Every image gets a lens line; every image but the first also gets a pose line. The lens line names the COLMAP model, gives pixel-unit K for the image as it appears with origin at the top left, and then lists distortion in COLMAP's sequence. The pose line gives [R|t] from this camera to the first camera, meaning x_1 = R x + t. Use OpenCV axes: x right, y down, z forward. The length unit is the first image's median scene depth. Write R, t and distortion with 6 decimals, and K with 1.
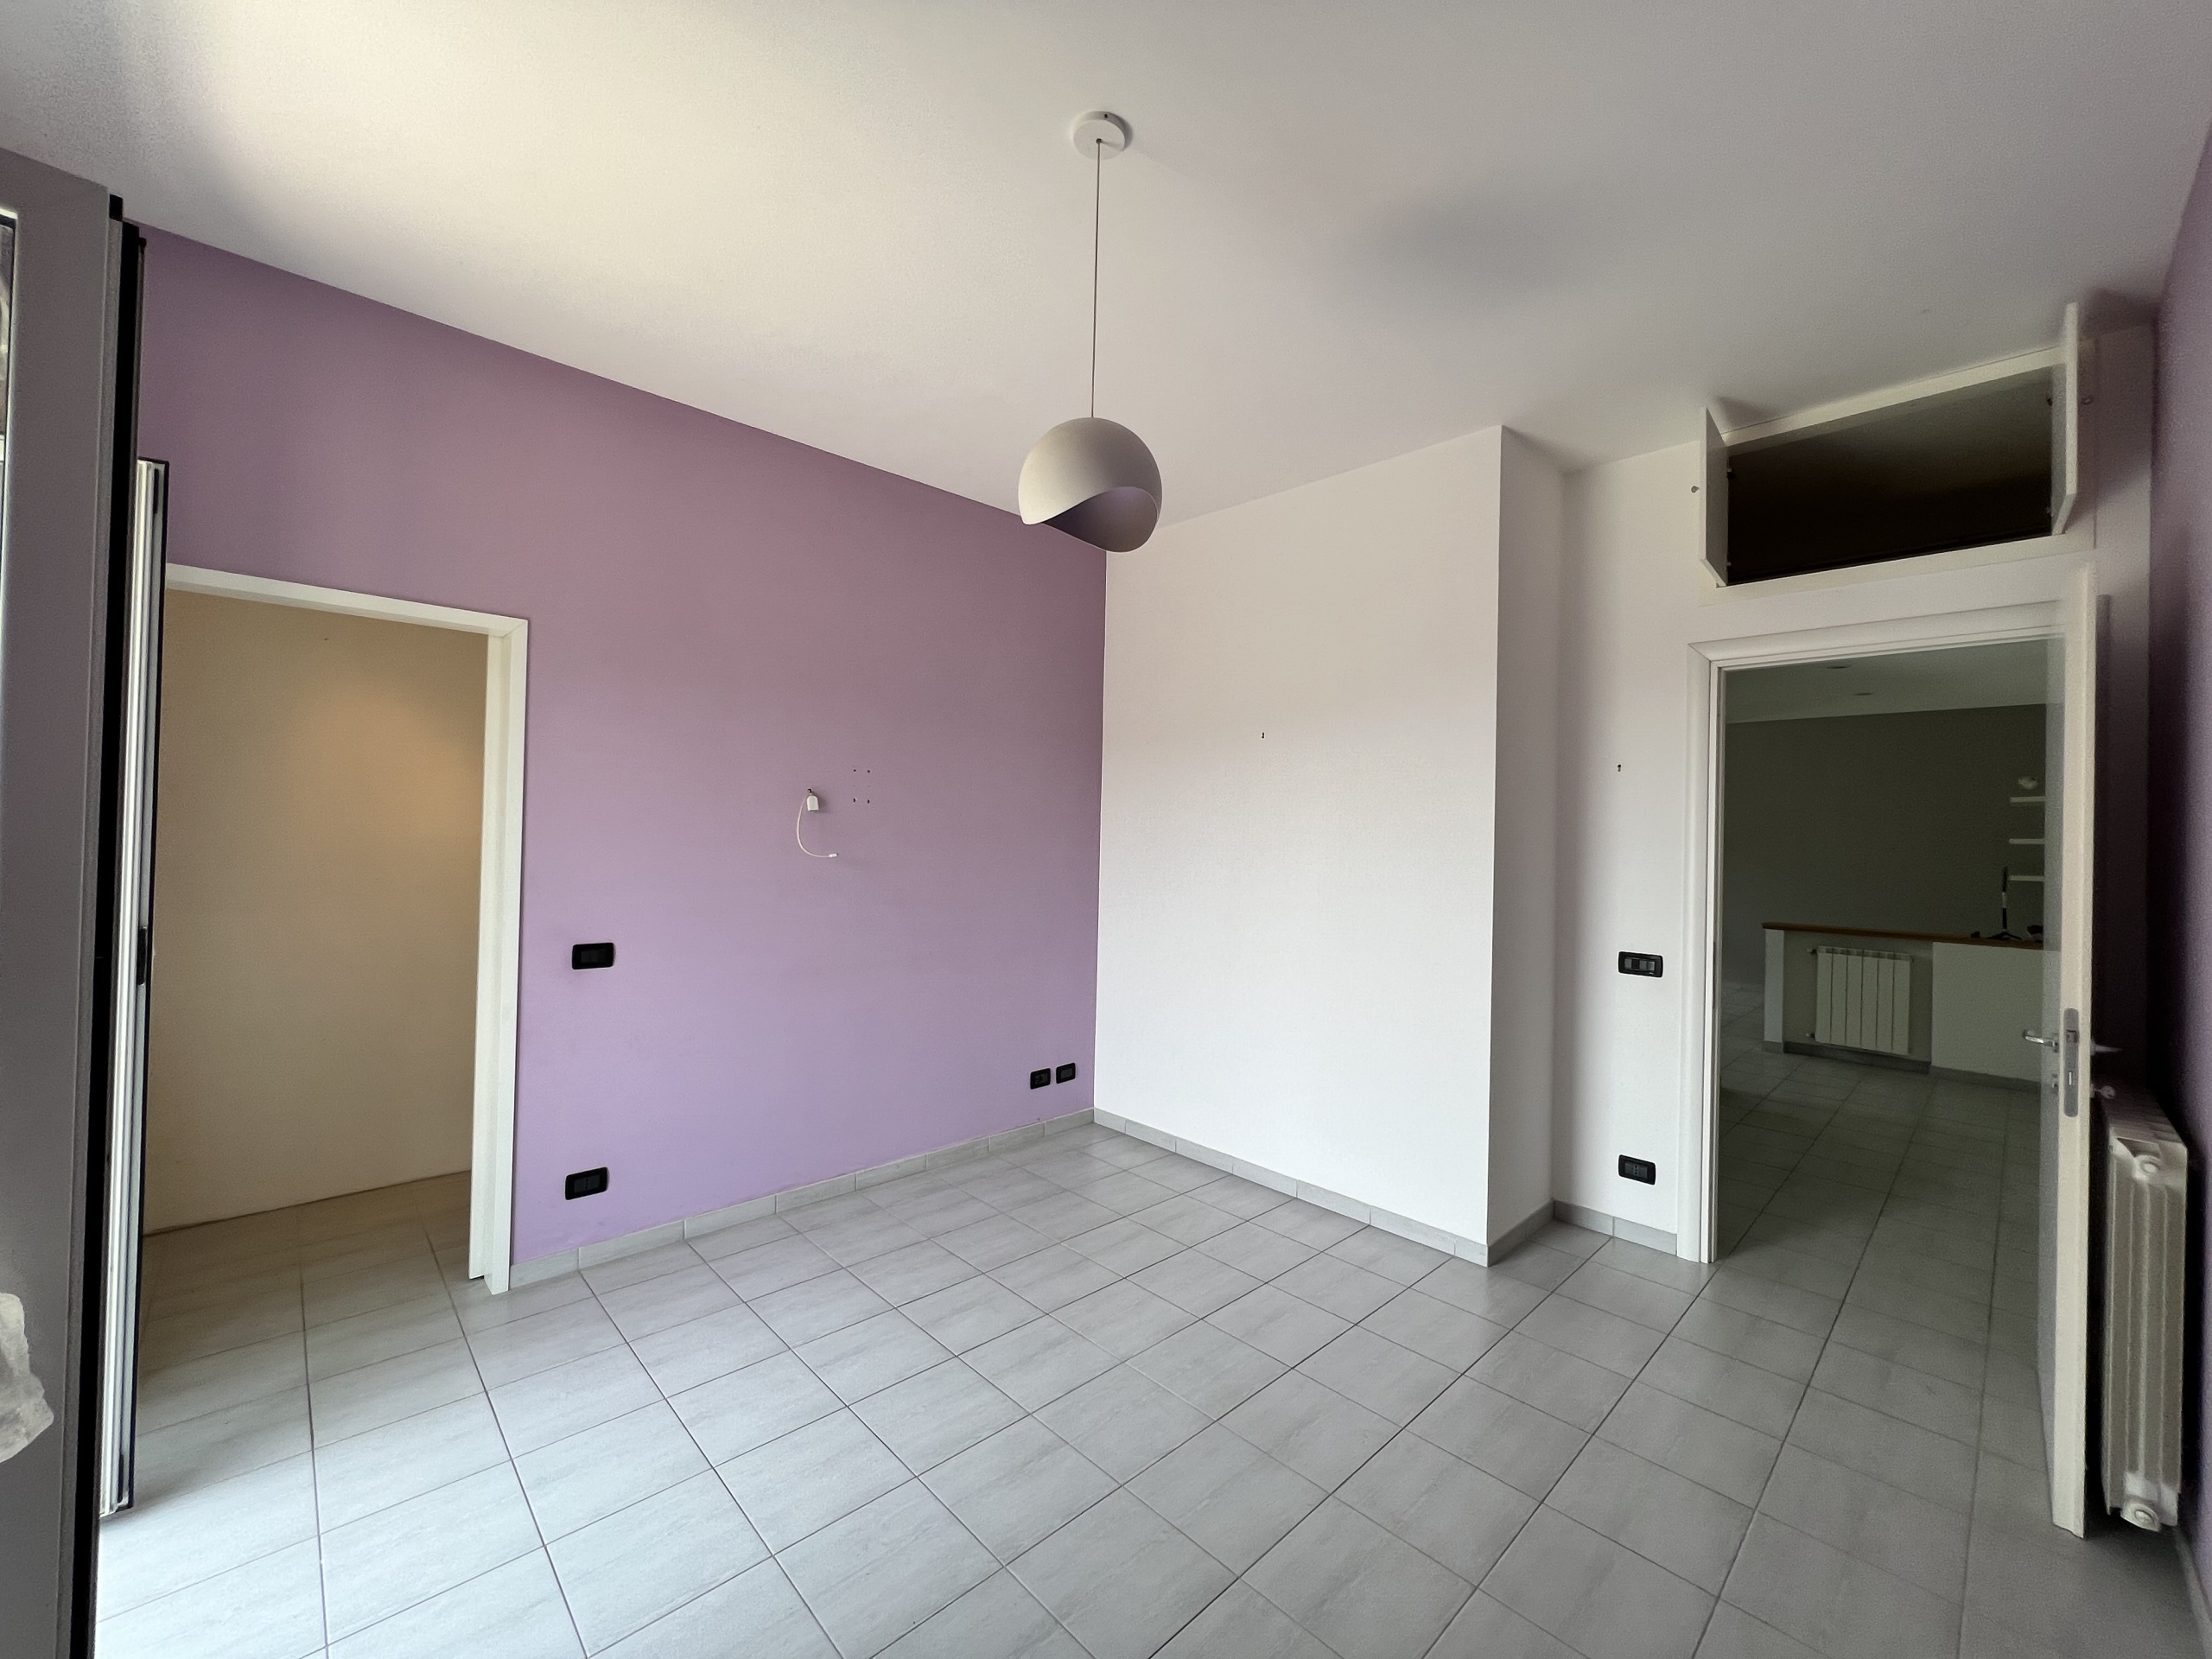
lens RADIAL K [[882.8, 0, 1101.4], [0, 882.8, 825.5], [0, 0, 1]] dist [0.001604, 0.000145]
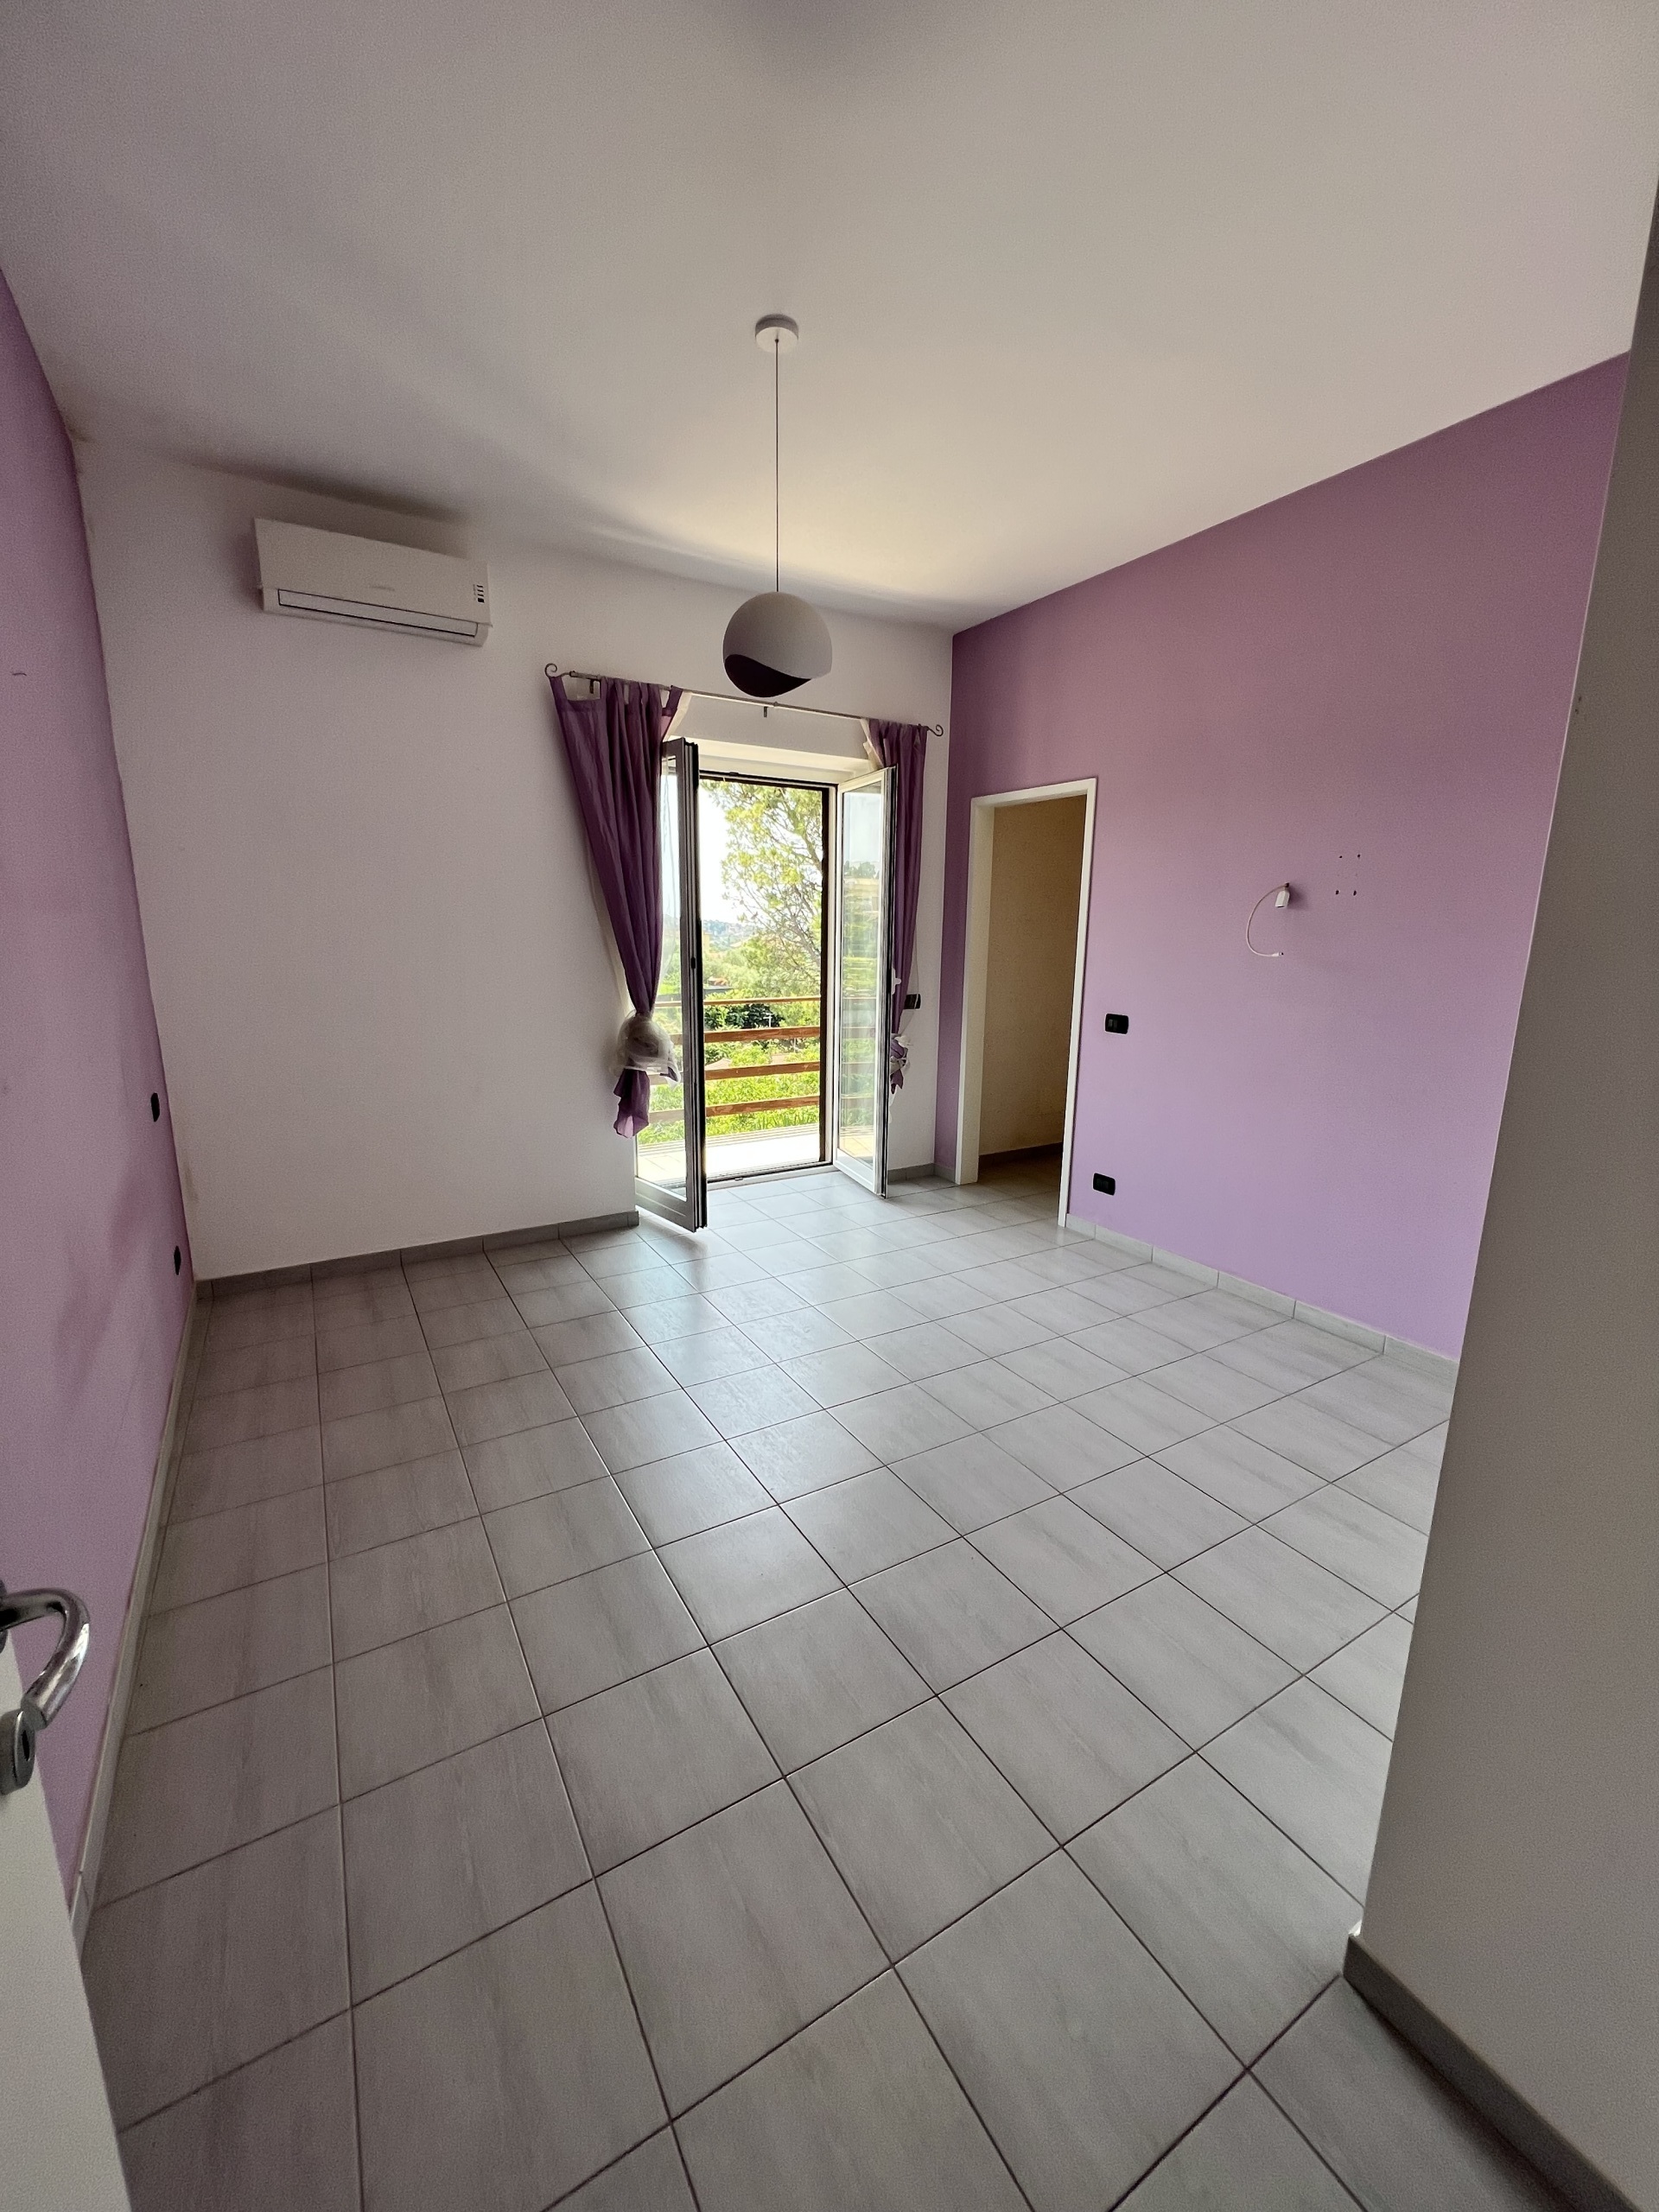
lens RADIAL K [[889.4, 0, 842.5], [0, 889.4, 1108.9], [0, 0, 1]] dist [0.001880, 0.000140]
pose [[-0.207415, 0.176006, -0.962289, 0.840773], [-0.009075, 0.983293, 0.181803, 0.031620], [0.978211, 0.046441, -0.202353, 0.861999]]
